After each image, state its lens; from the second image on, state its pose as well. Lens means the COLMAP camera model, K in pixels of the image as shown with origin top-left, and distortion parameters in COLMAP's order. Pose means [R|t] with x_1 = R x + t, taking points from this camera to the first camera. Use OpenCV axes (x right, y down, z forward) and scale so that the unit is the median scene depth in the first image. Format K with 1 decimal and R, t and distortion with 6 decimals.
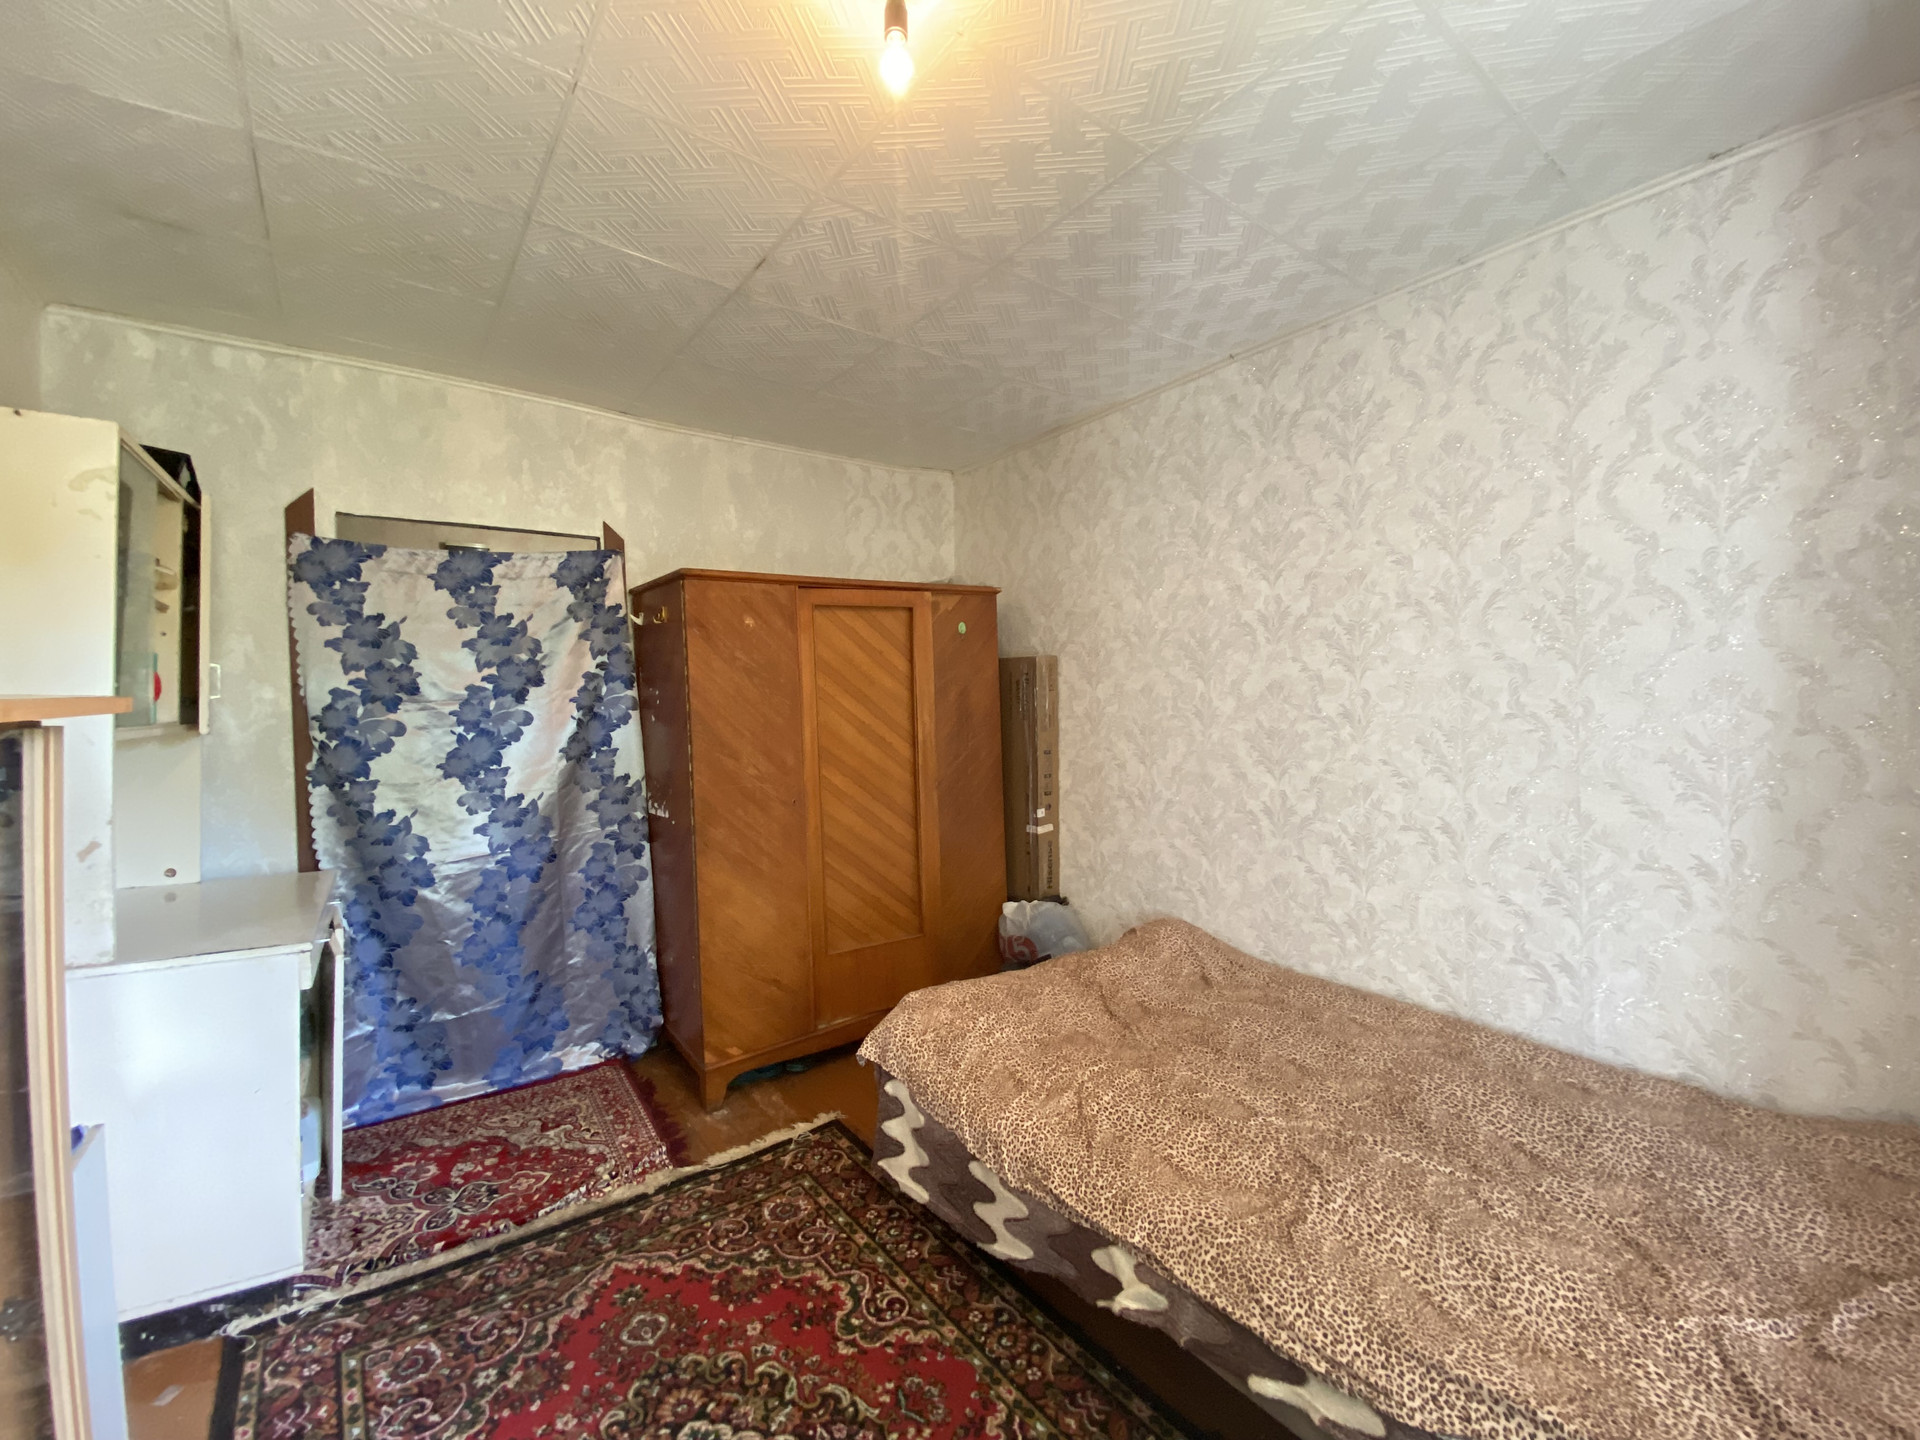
lens RADIAL K [[773.6, 0, 954.8], [0, 773.6, 722.5], [0, 0, 1]] dist [0.018879, -0.018925]
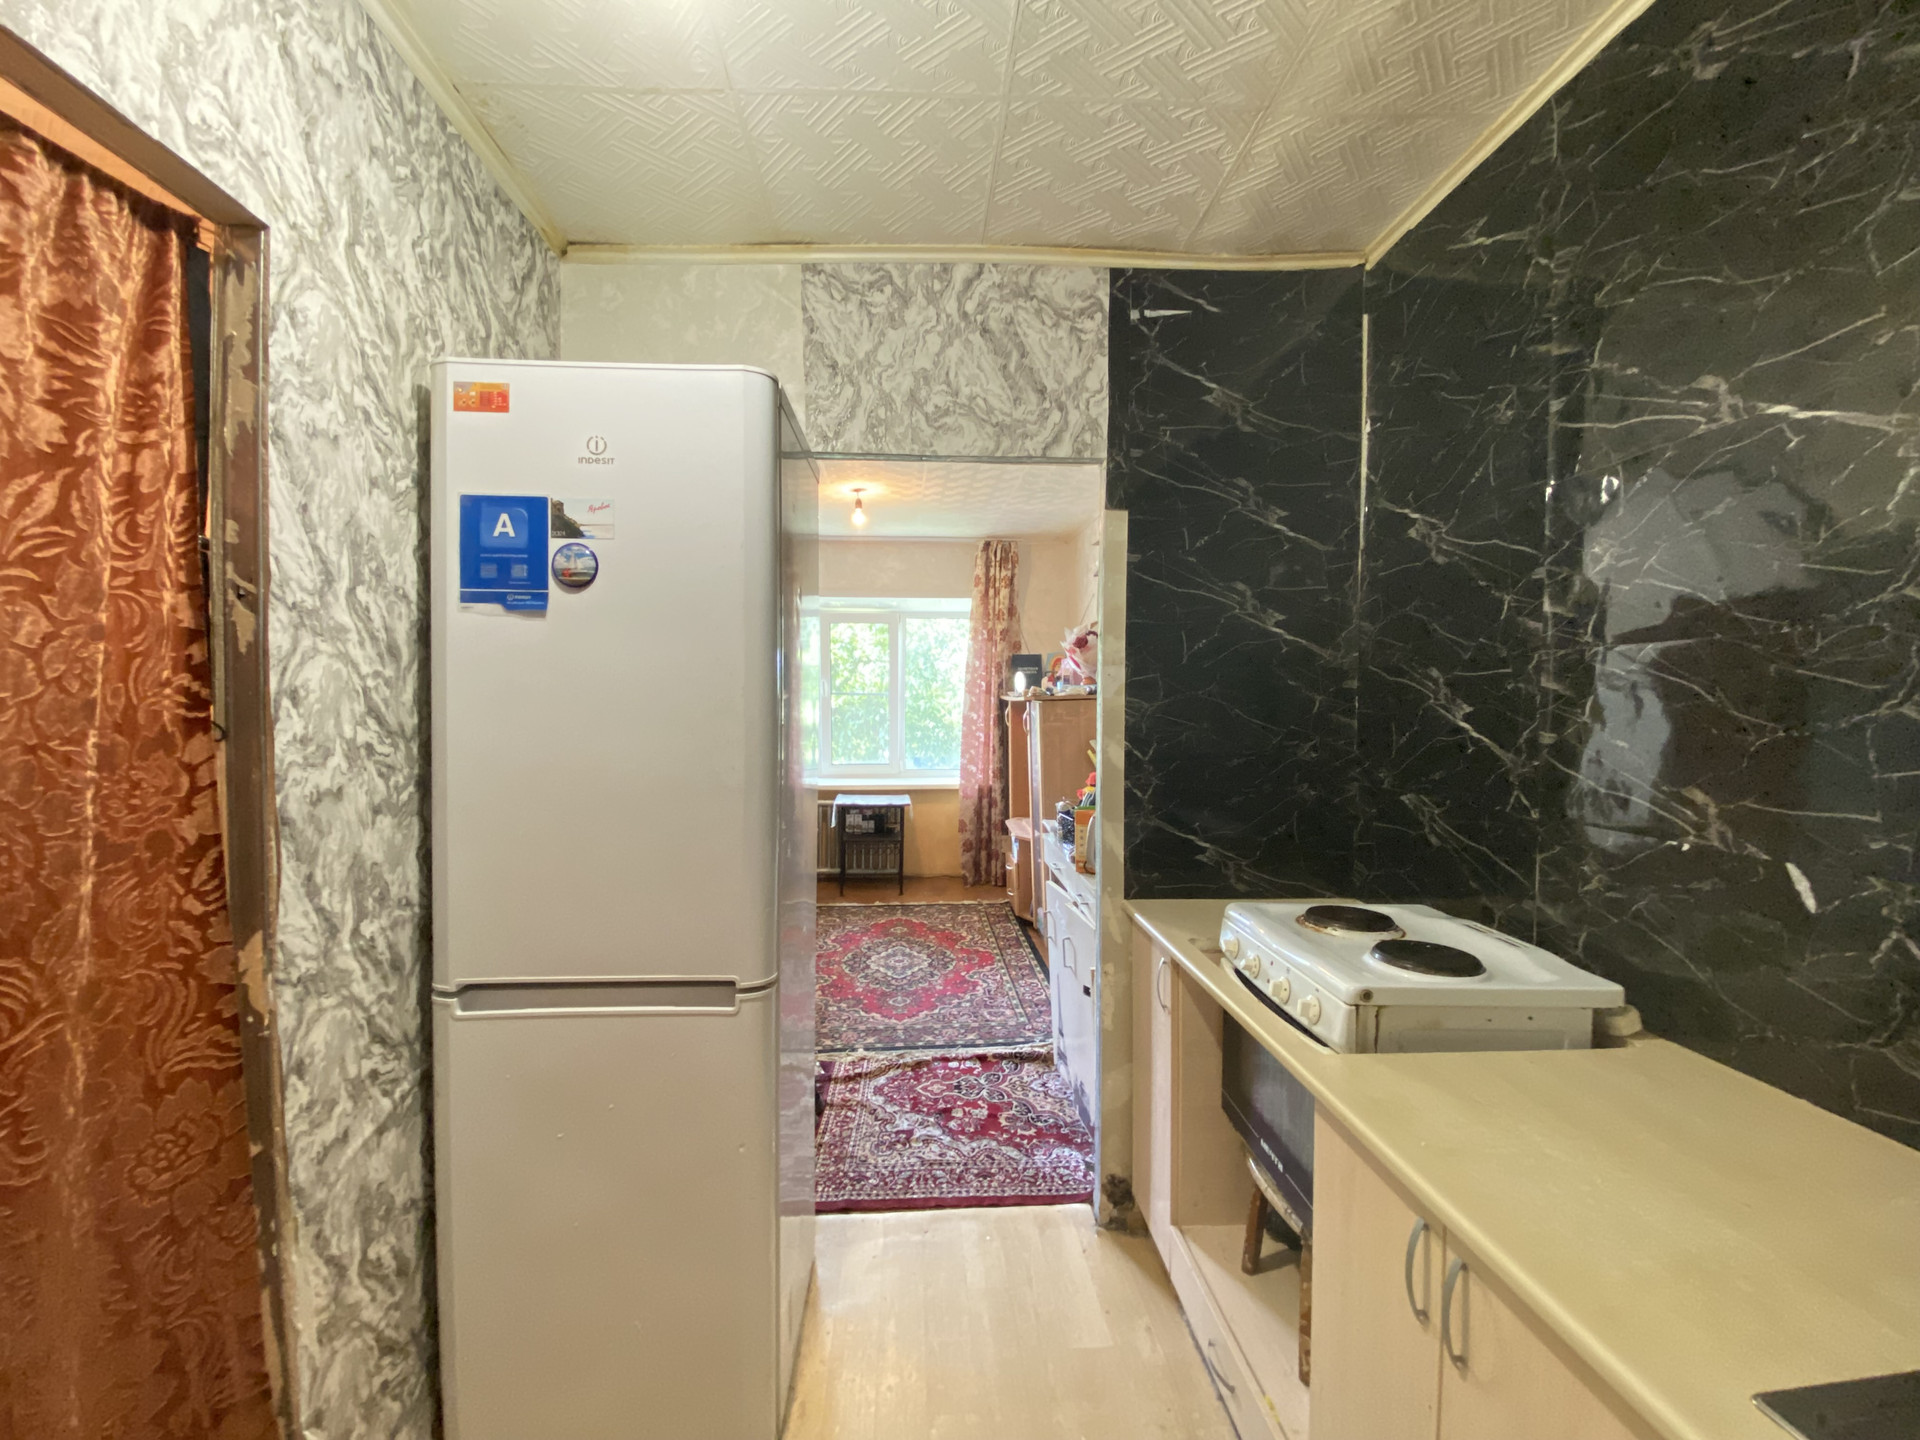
lens RADIAL K [[773.6, 0, 961.4], [0, 773.6, 714.0], [0, 0, 1]] dist [0.018879, -0.018925]
pose [[-0.845903, -0.011599, 0.533211, -1.198061], [0.015607, 0.998797, 0.046487, -0.058018], [-0.533108, 0.047645, -0.844704, 1.923533]]
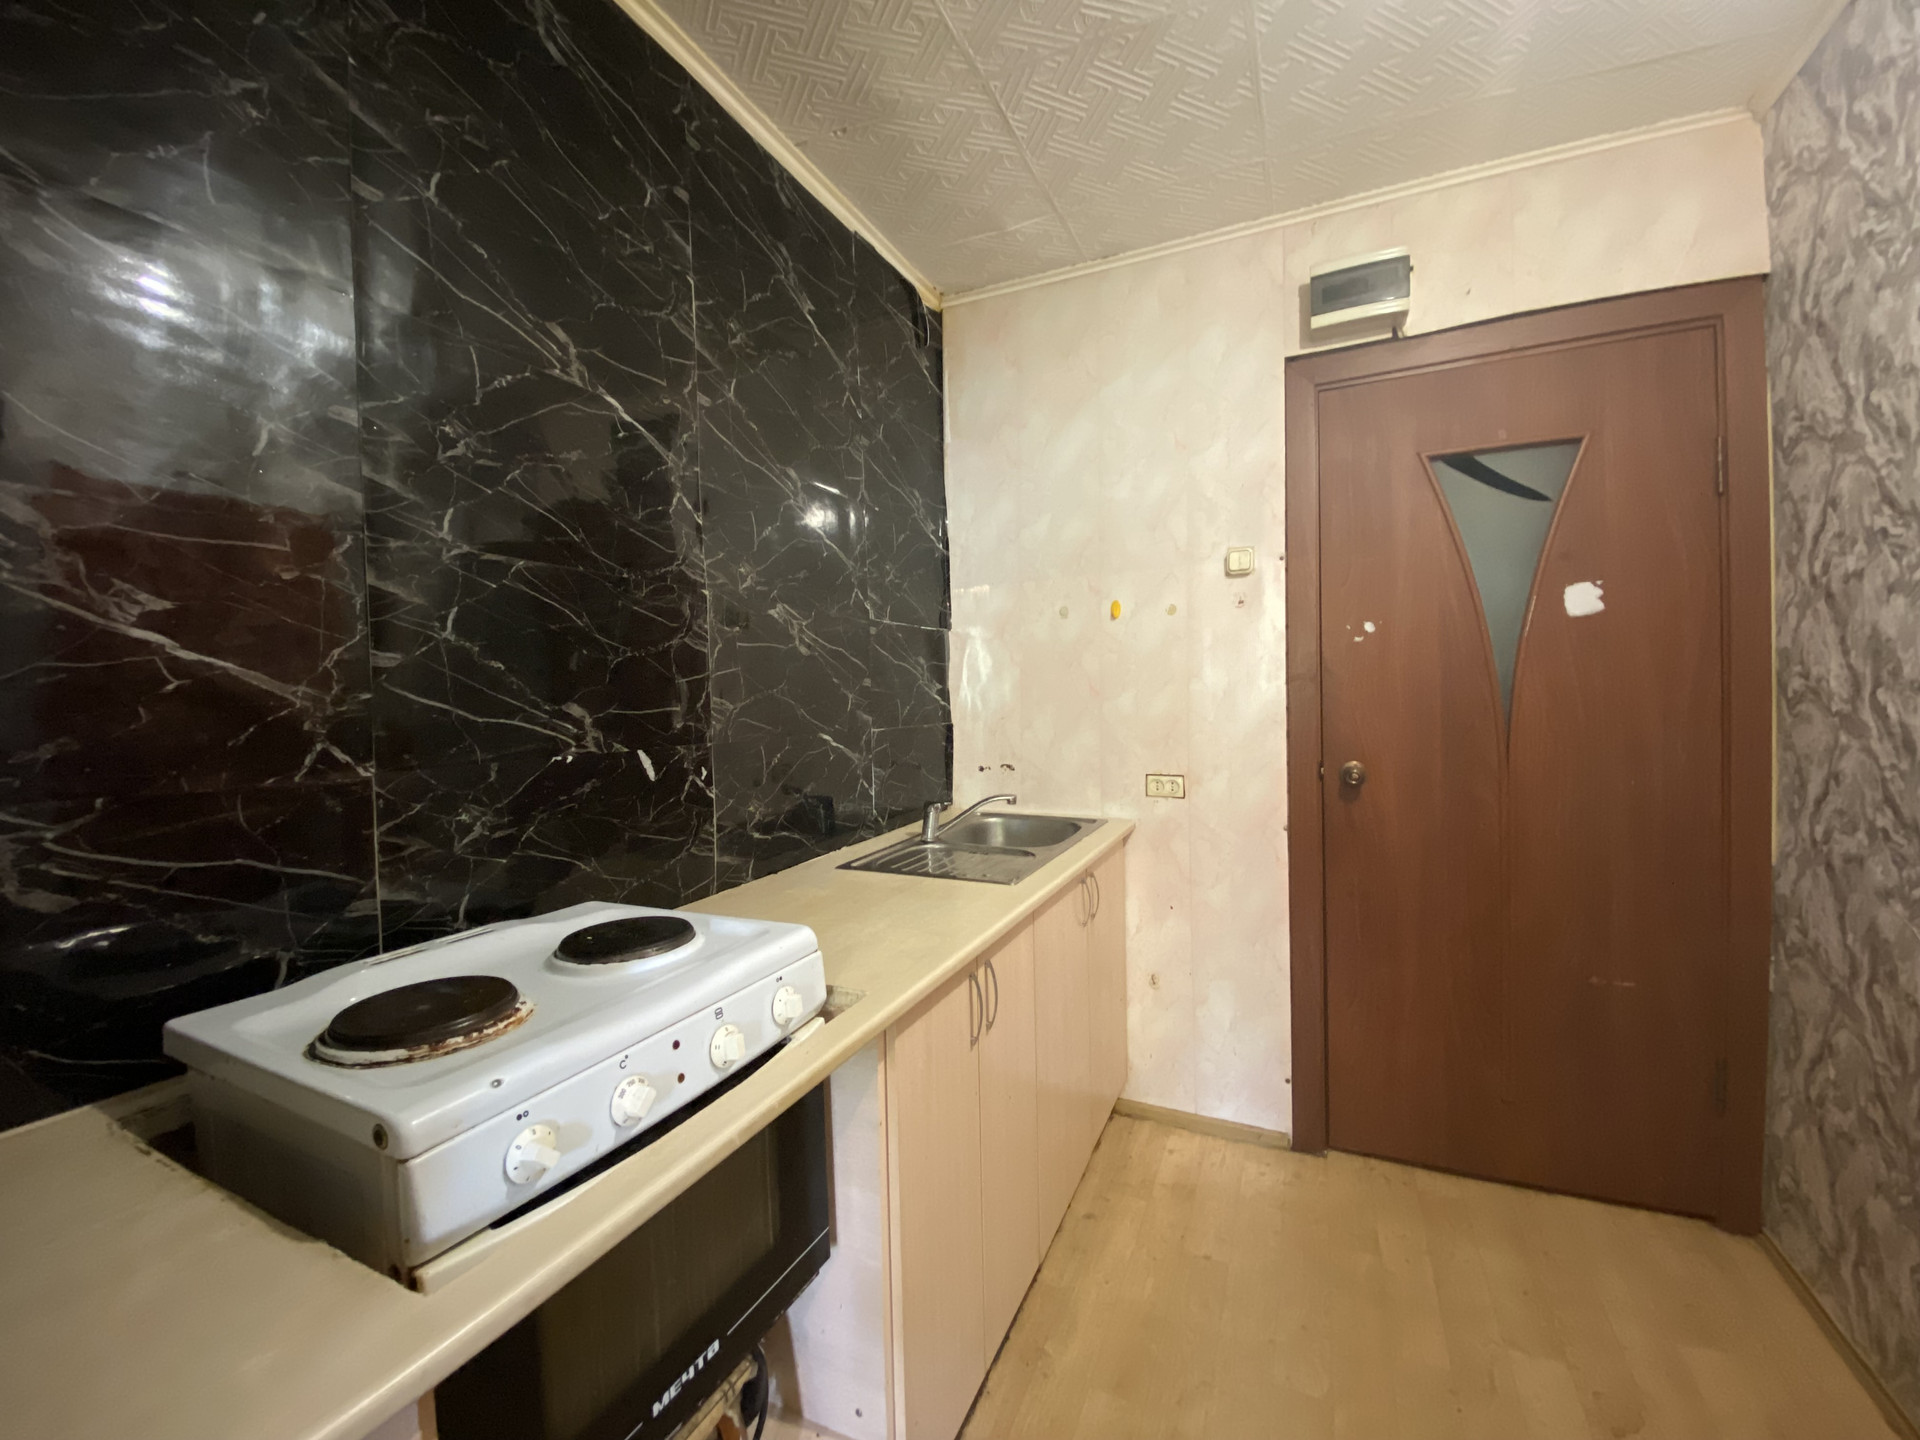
lens RADIAL K [[773.6, 0, 971.3], [0, 773.6, 726.0], [0, 0, 1]] dist [0.018879, -0.018925]
pose [[0.510474, 0.016554, -0.859734, -0.717724], [-0.005445, 0.999857, 0.016018, 0.025596], [0.859876, -0.003496, 0.510491, 1.216345]]
